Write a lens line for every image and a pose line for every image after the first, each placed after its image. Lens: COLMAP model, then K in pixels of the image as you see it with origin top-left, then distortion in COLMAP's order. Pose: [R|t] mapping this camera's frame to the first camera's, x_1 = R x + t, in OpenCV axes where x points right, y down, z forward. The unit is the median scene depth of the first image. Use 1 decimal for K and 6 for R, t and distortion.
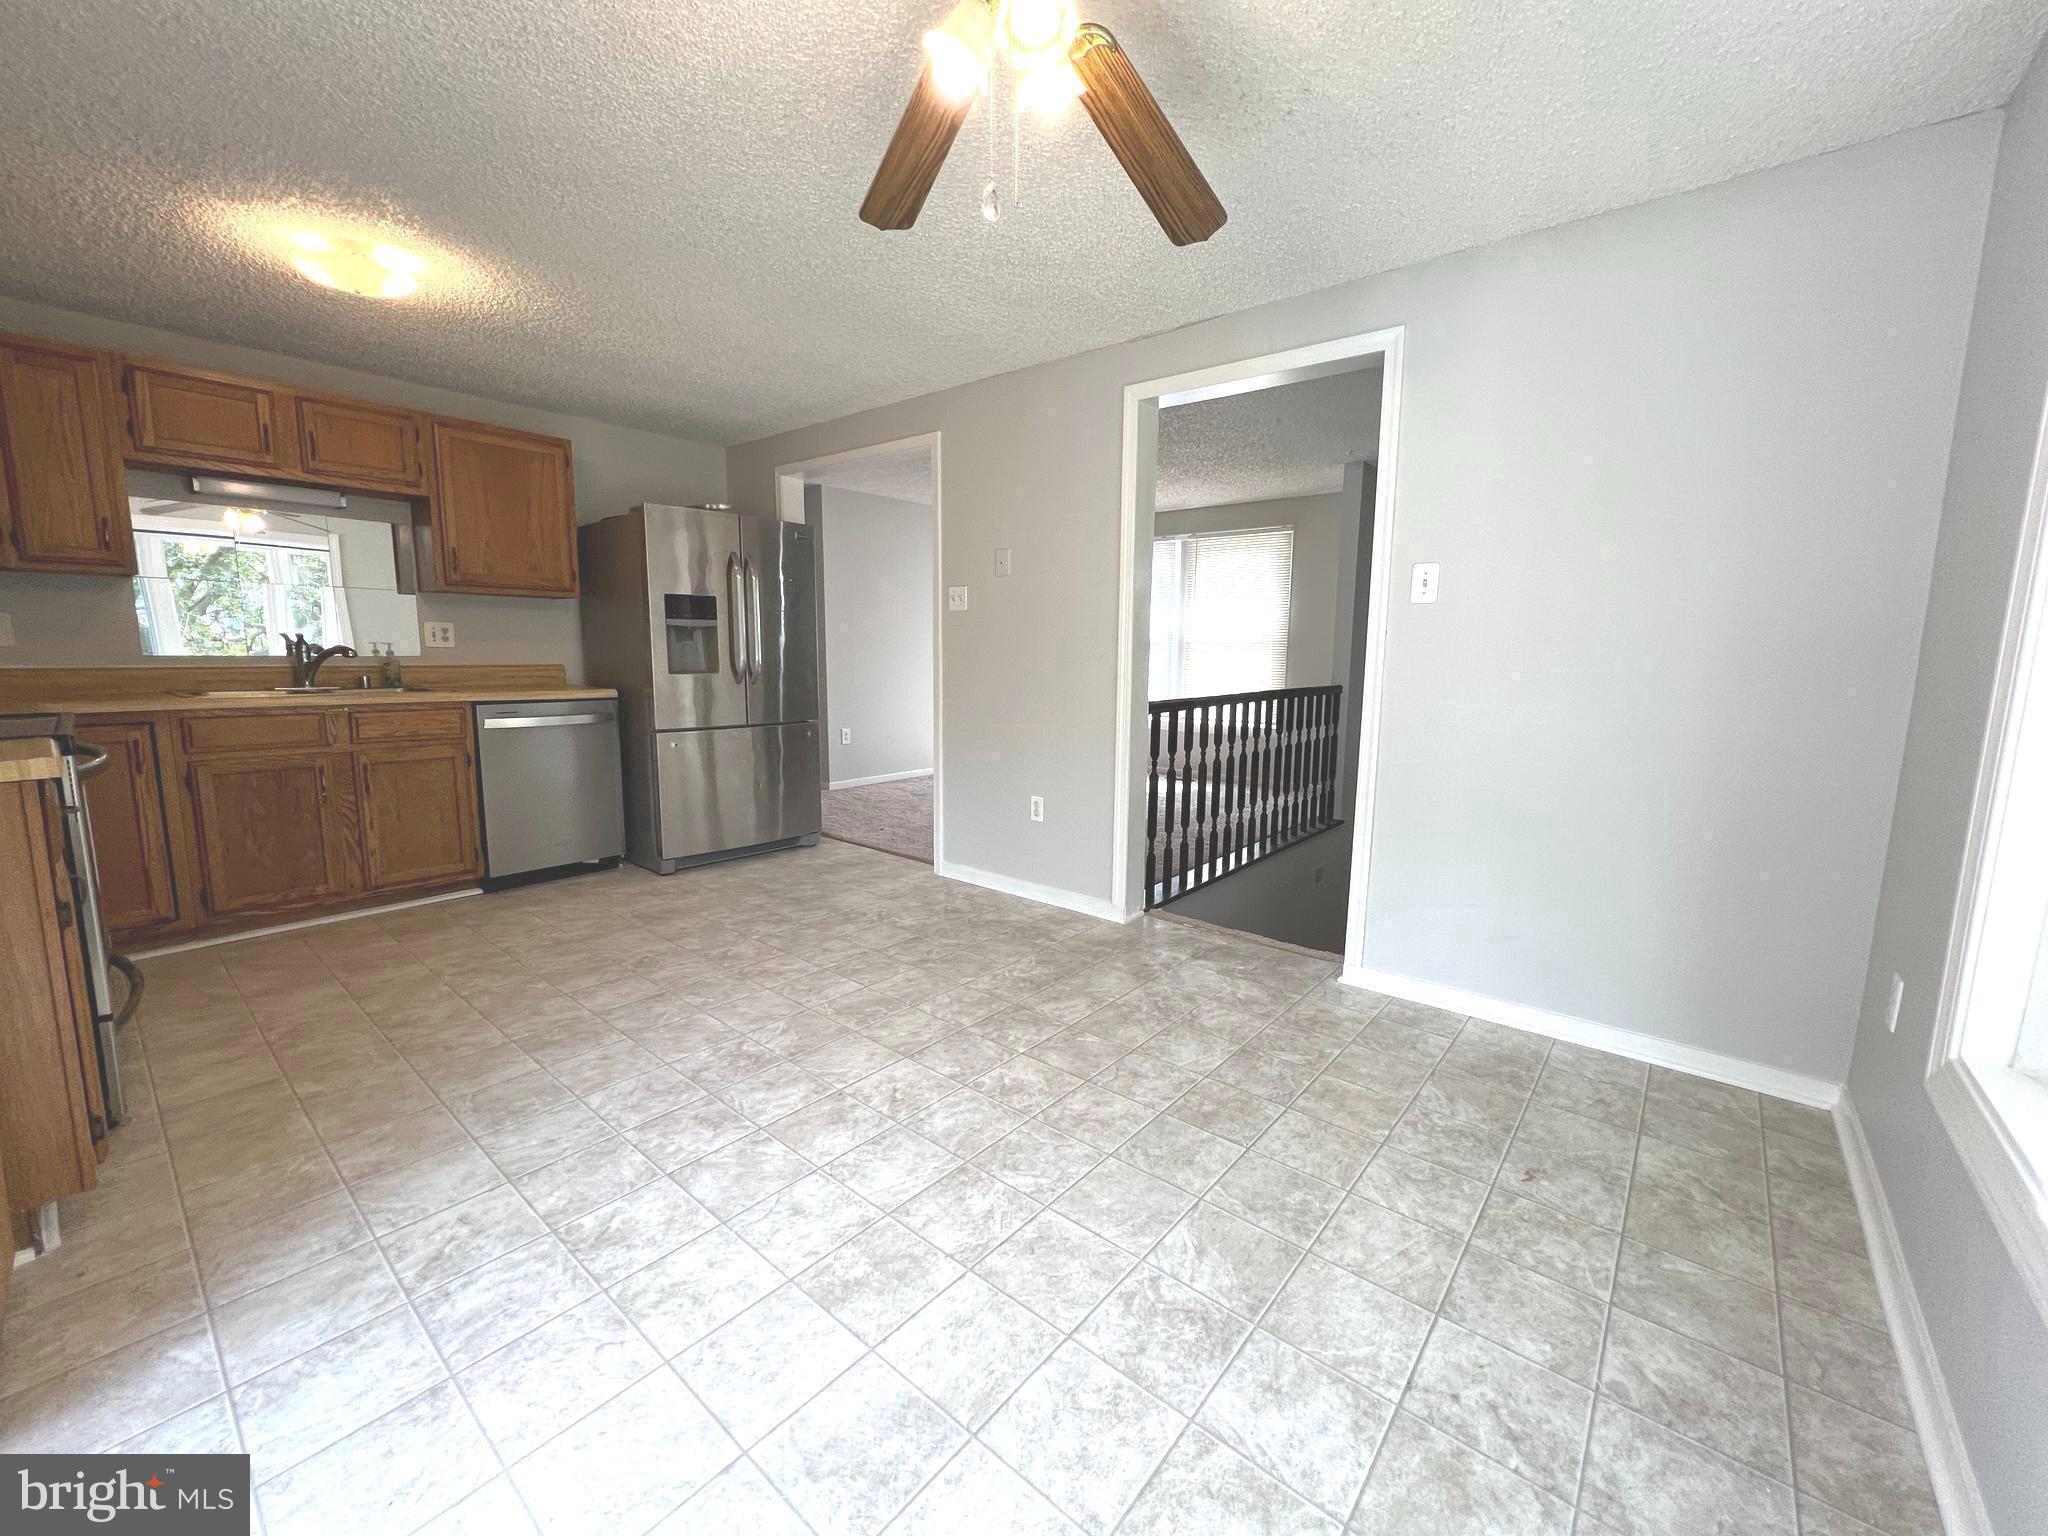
lens RADIAL K [[820.0, 0, 1024.0], [0, 820.0, 764.2], [0, 0, 1]] dist [-0.001564, 0.000449]
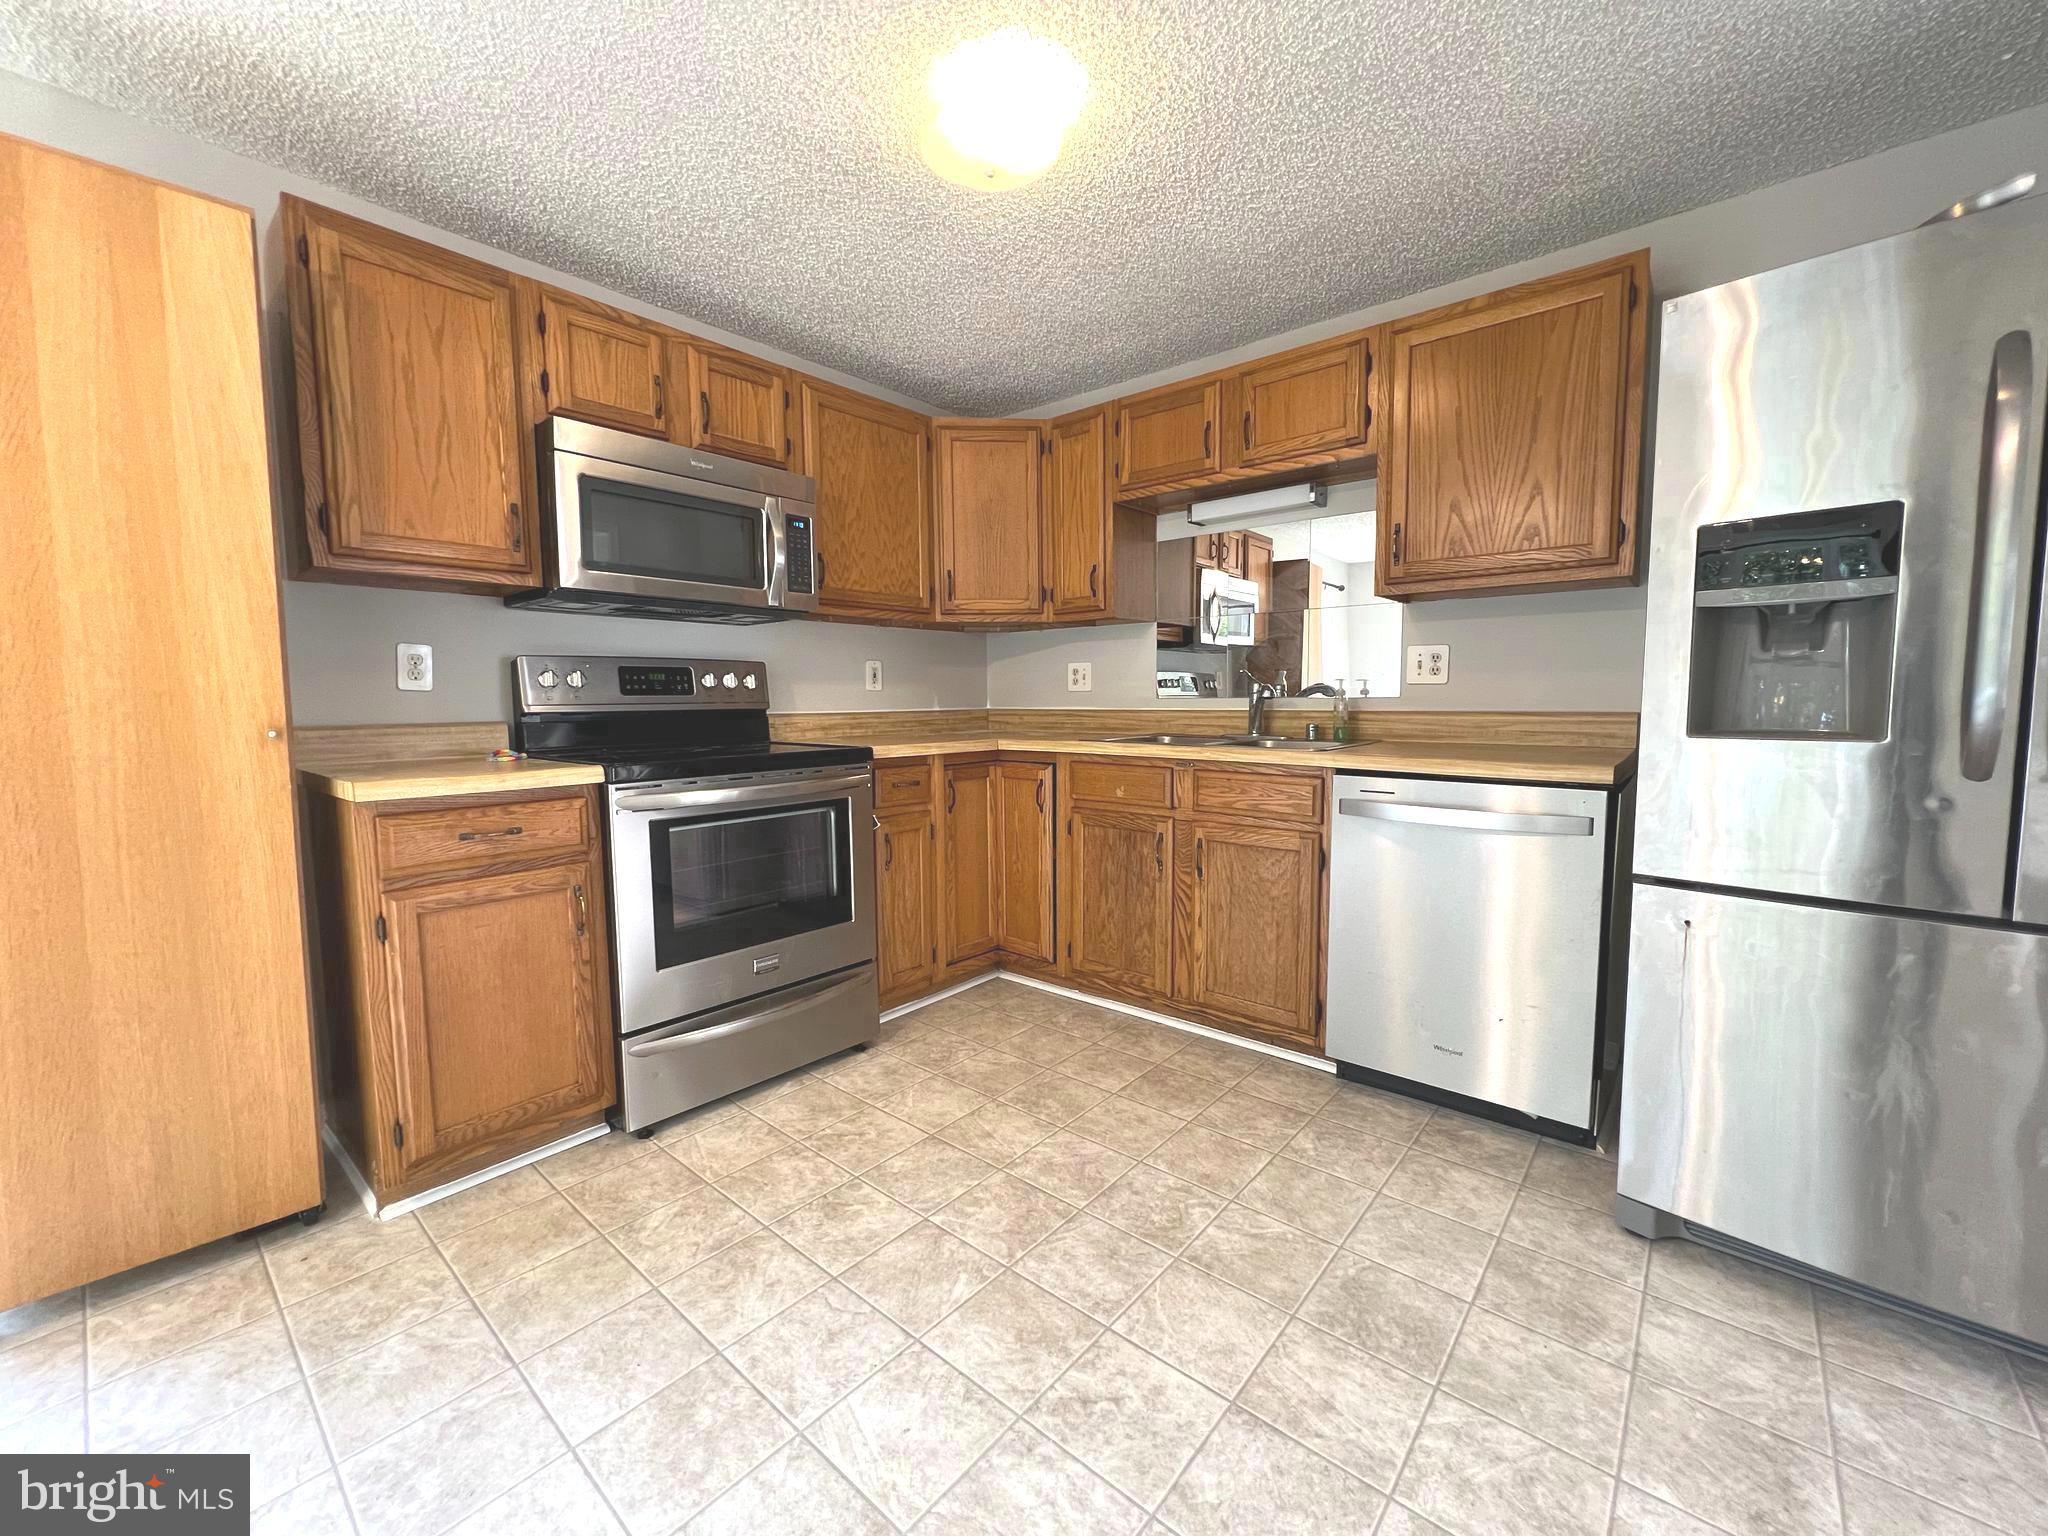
lens RADIAL K [[820.0, 0, 1024.0], [0, 820.0, 764.2], [0, 0, 1]] dist [-0.001564, 0.000449]
pose [[-0.011534, 0.069893, -0.997488, -0.080050], [-0.132974, 0.988587, 0.070807, -0.132512], [0.991052, 0.133457, -0.002108, 1.105481]]
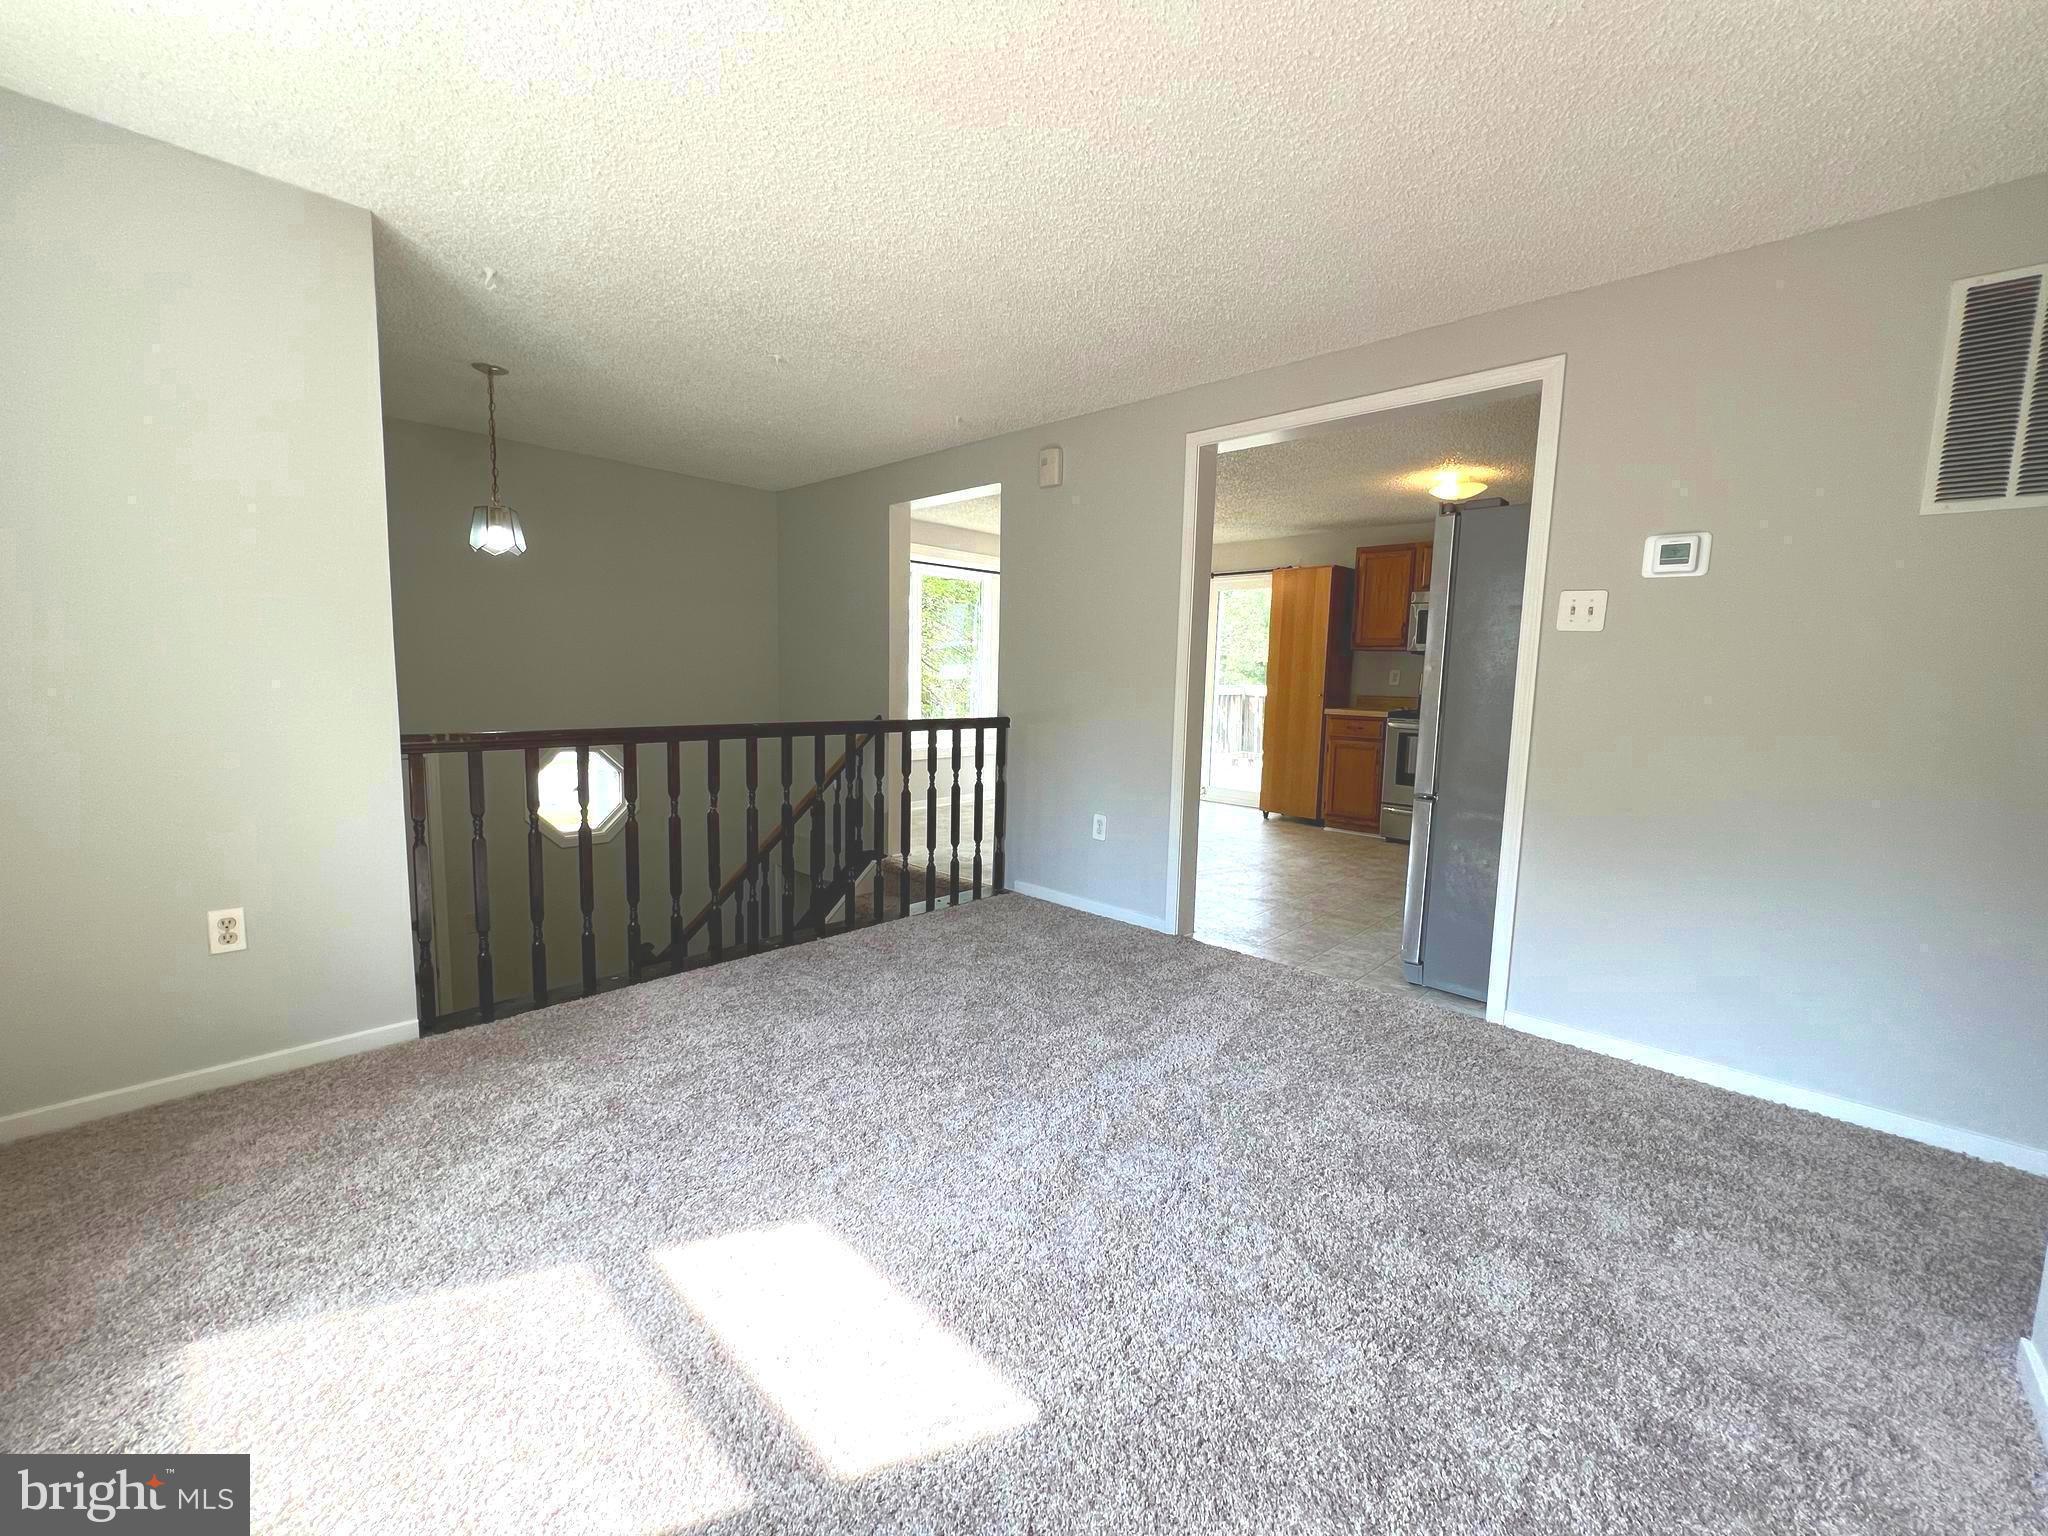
lens RADIAL K [[820.0, 0, 1024.0], [0, 820.0, 764.2], [0, 0, 1]] dist [-0.001564, 0.000449]
pose [[-0.997434, -0.045476, 0.055290, 0.050583], [-0.030189, 0.967480, 0.251140, -0.431492], [-0.064913, 0.248826, -0.966370, 3.059678]]
